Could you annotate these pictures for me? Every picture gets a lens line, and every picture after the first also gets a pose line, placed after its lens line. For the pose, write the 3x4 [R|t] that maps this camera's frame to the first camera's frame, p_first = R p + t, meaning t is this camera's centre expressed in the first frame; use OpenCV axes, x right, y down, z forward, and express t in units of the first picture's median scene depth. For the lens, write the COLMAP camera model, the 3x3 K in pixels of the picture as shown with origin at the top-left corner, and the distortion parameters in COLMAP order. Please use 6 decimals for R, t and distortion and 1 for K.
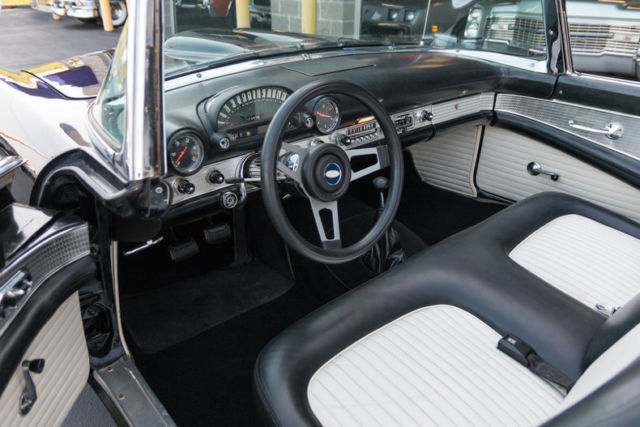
lens RADIAL K [[472.6, 0, 320.0], [0, 472.6, 213.5], [0, 0, 1]] dist [-0.005352, -0.006604]
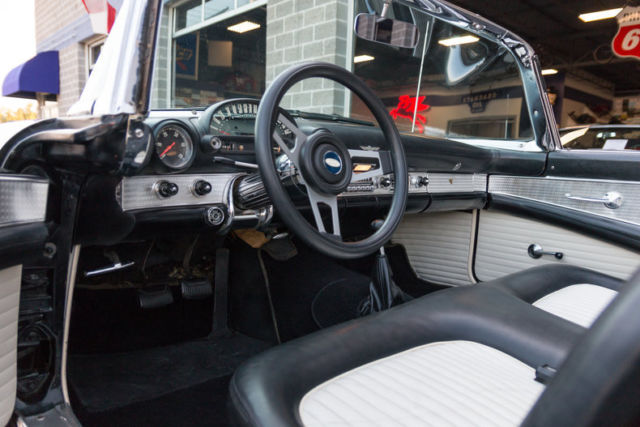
lens RADIAL K [[472.6, 0, 320.0], [0, 472.6, 213.5], [0, 0, 1]] dist [-0.005352, -0.006604]
pose [[0.999331, 0.023792, 0.027781, -0.013245], [-0.013127, 0.942224, -0.334727, 0.198279], [-0.034140, 0.334138, 0.941906, 0.110895]]
